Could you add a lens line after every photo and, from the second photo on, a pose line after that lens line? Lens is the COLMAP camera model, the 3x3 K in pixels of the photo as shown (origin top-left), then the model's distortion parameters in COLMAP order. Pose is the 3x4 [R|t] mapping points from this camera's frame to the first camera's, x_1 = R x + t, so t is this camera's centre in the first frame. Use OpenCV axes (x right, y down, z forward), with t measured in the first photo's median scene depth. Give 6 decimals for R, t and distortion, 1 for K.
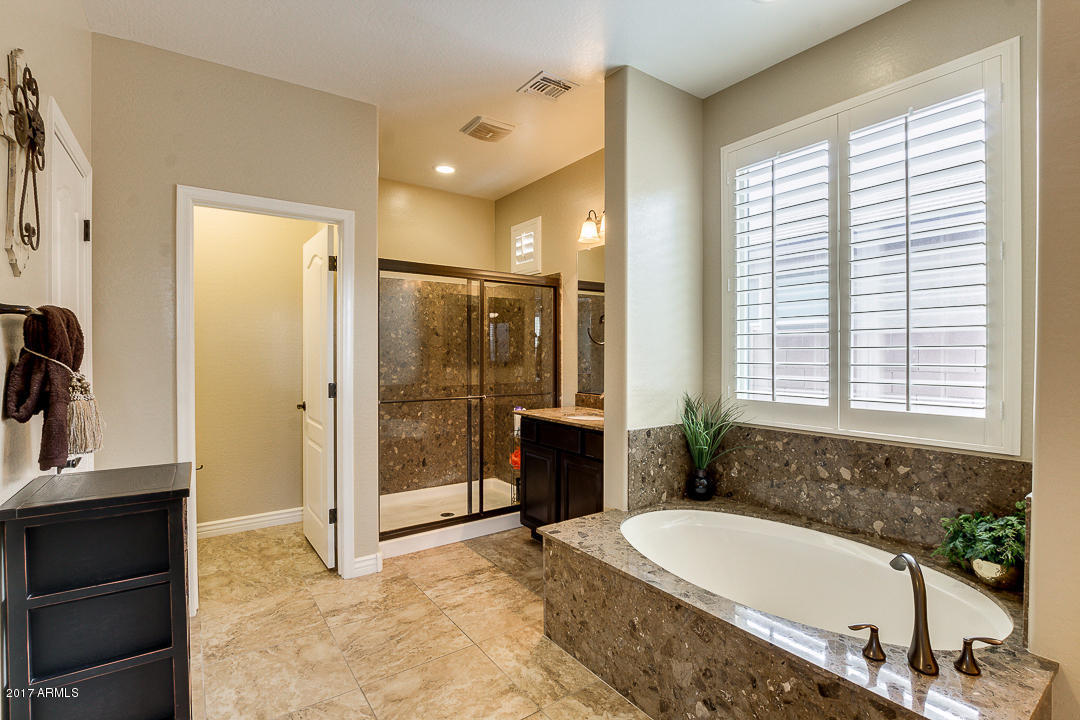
lens RADIAL K [[498.7, 0, 539.5], [0, 498.7, 357.7], [0, 0, 1]] dist [-0.026312, 0.001714]
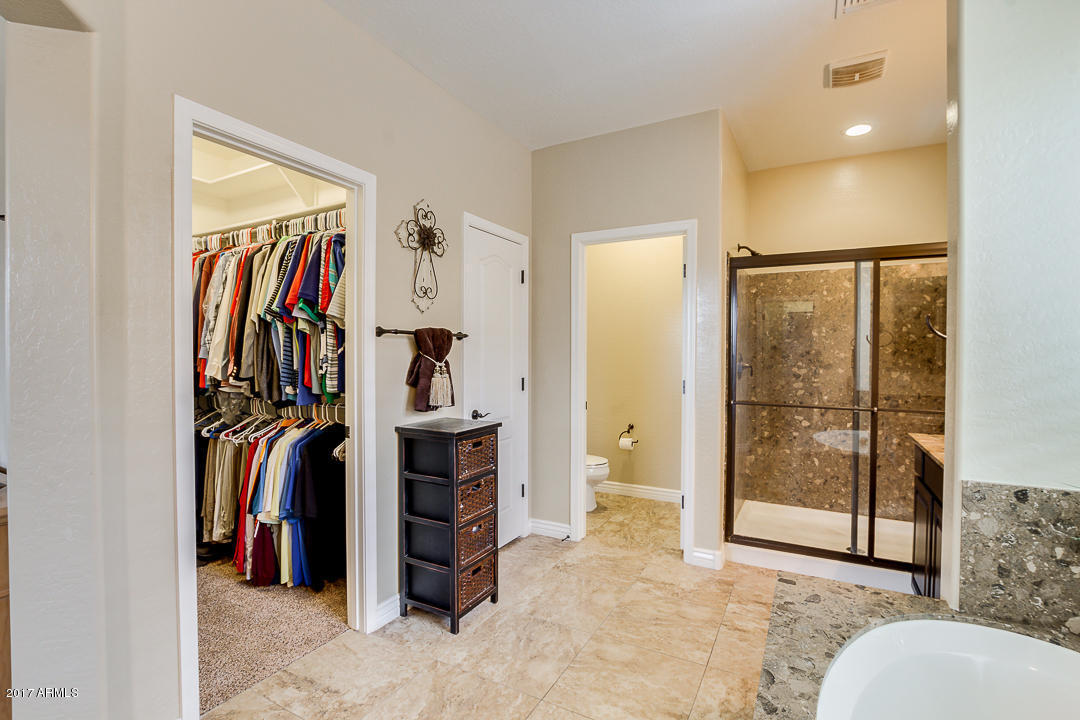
lens RADIAL K [[498.7, 0, 539.5], [0, 498.7, 357.7], [0, 0, 1]] dist [-0.026312, 0.001714]
pose [[0.436274, 0.011289, -0.899743, 0.479635], [-0.011213, 0.999912, 0.007109, -0.003295], [0.899744, 0.006987, 0.436362, 0.263706]]
